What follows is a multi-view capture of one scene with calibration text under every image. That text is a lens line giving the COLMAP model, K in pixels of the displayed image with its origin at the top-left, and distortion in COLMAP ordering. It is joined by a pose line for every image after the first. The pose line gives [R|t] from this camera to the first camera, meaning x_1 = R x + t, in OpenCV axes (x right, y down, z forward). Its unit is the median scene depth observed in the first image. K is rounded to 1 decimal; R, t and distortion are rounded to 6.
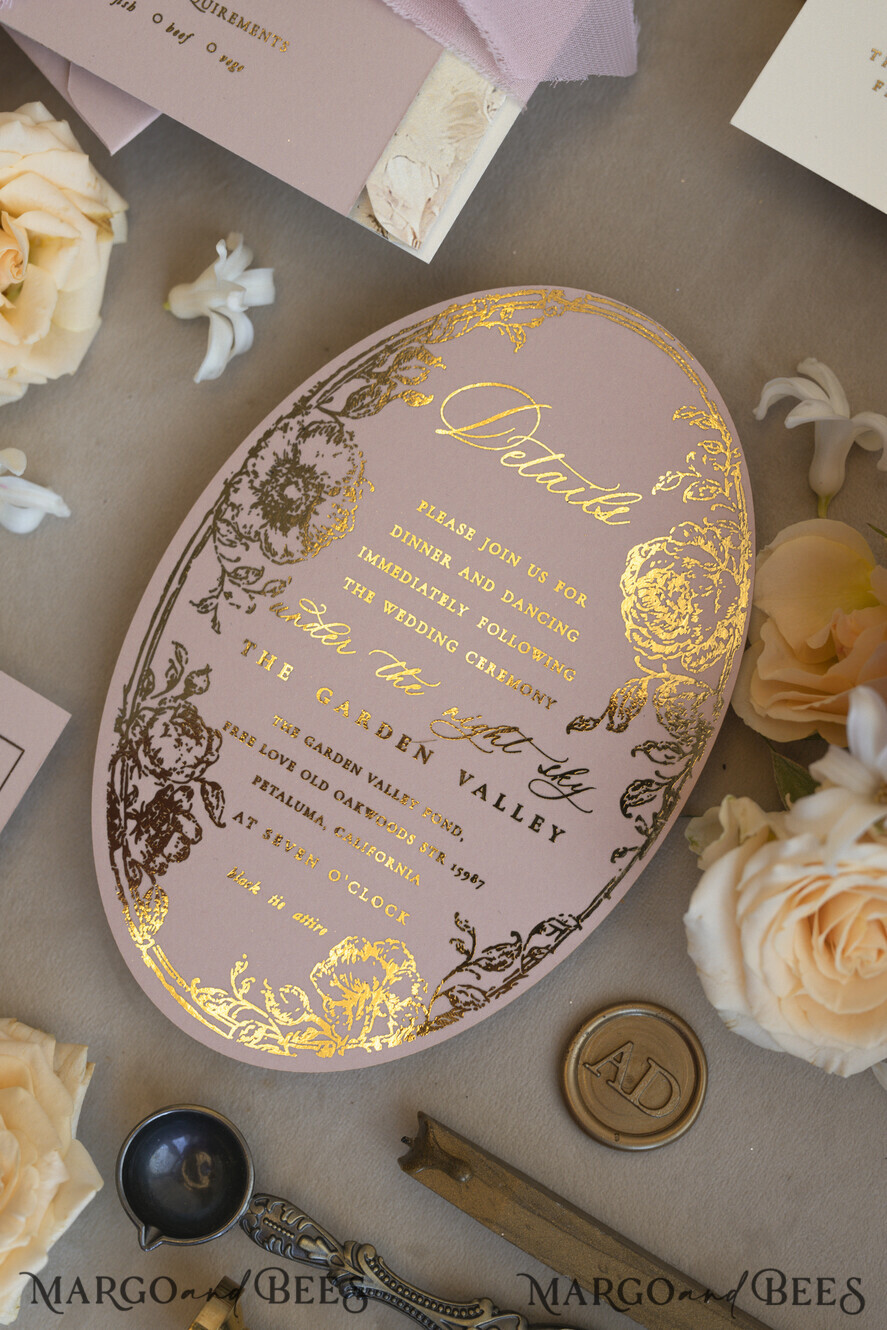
lens RADIAL K [[1914.2, 0, 450.3], [0, 1914.2, 695.9], [0, 0, 1]] dist [-0.029743, 0.000000]
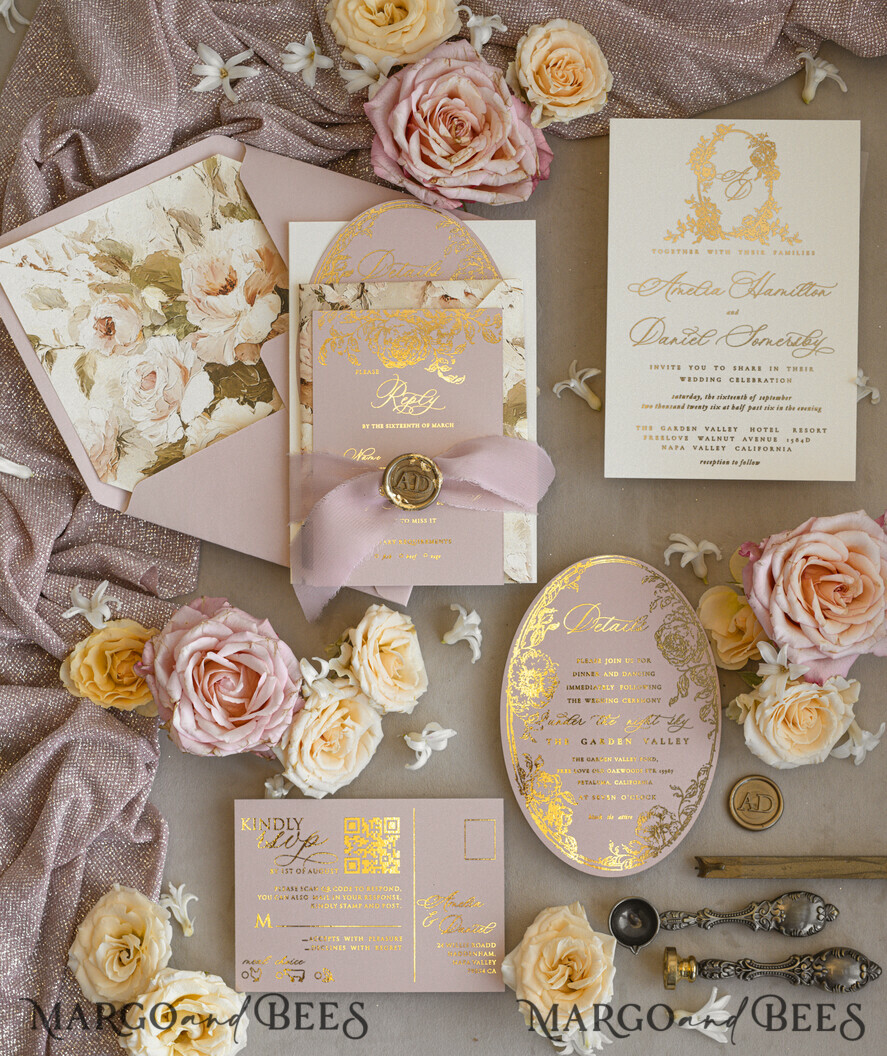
lens RADIAL K [[2003.9, 0, 439.1], [0, 2003.9, 680.5], [0, 0, 1]] dist [-0.023717, 0.000000]
pose [[0.852314, -0.519064, 0.064285, -0.372977], [0.516256, 0.854614, 0.055802, -0.332353], [-0.083904, -0.014373, 0.996370, -1.748674]]
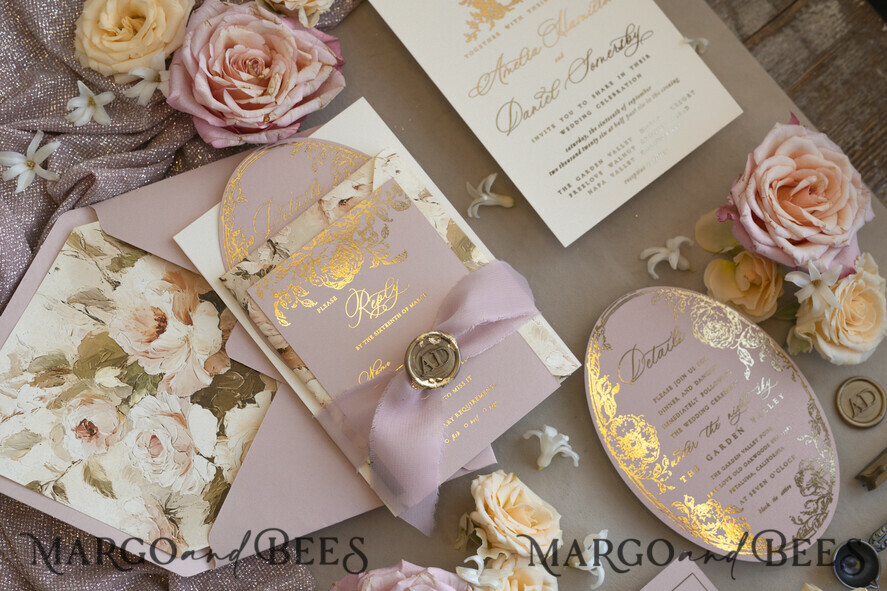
lens RADIAL K [[1276.6, 0, 446.1], [0, 1276.6, 308.6], [0, 0, 1]] dist [-0.029743, 0.000000]
pose [[0.329094, -0.906972, 0.262868, -0.478433], [0.927951, 0.362185, 0.087910, -0.591210], [-0.174939, 0.214998, 0.960818, -0.735217]]
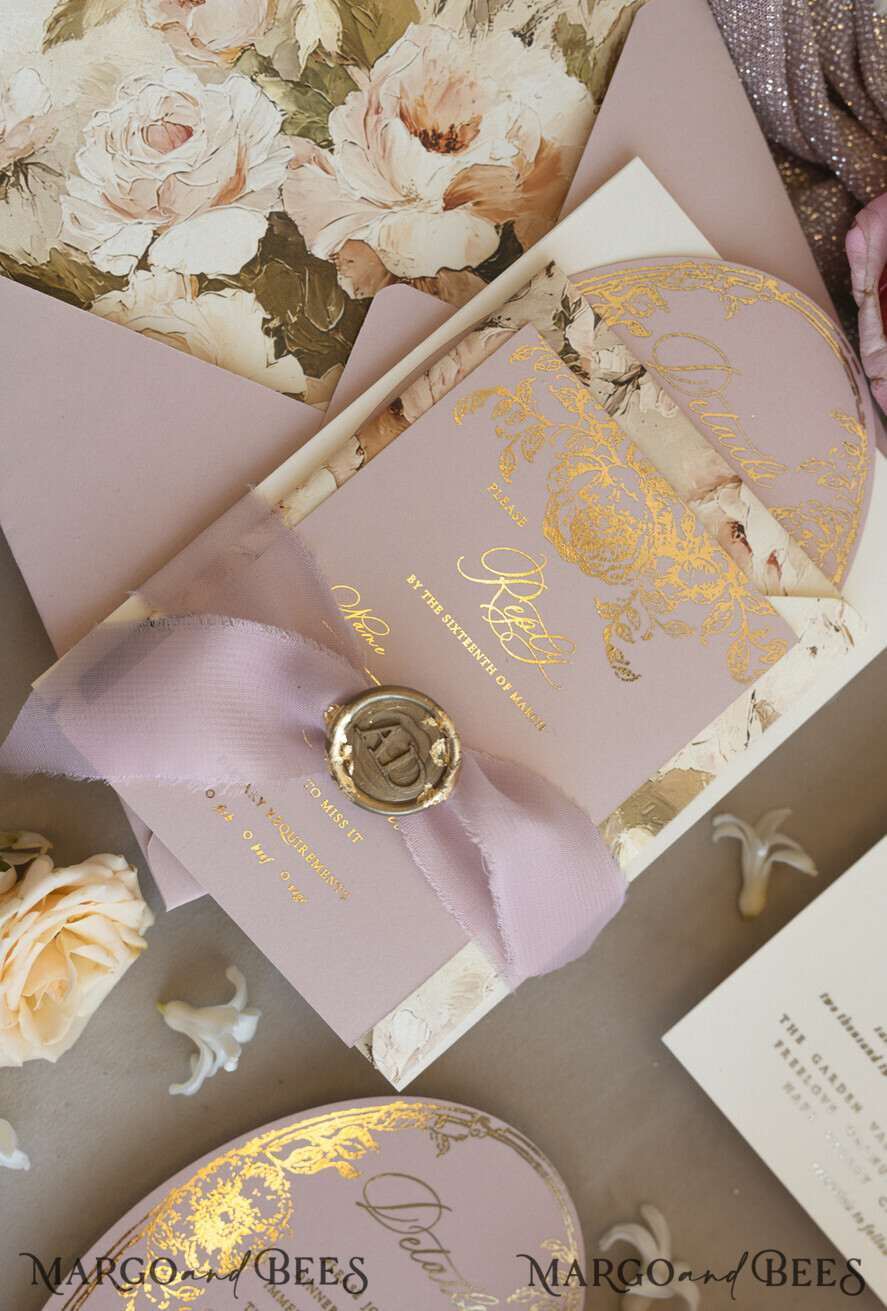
lens RADIAL K [[2001.6, 0, 445.2], [0, 2001.6, 695.1], [0, 0, 1]] dist [-0.032524, 0.000000]
pose [[0.925887, 0.293783, 0.237539, -0.353491], [-0.312252, 0.949007, 0.043397, -0.521907], [-0.212677, -0.114353, 0.970408, -0.197412]]
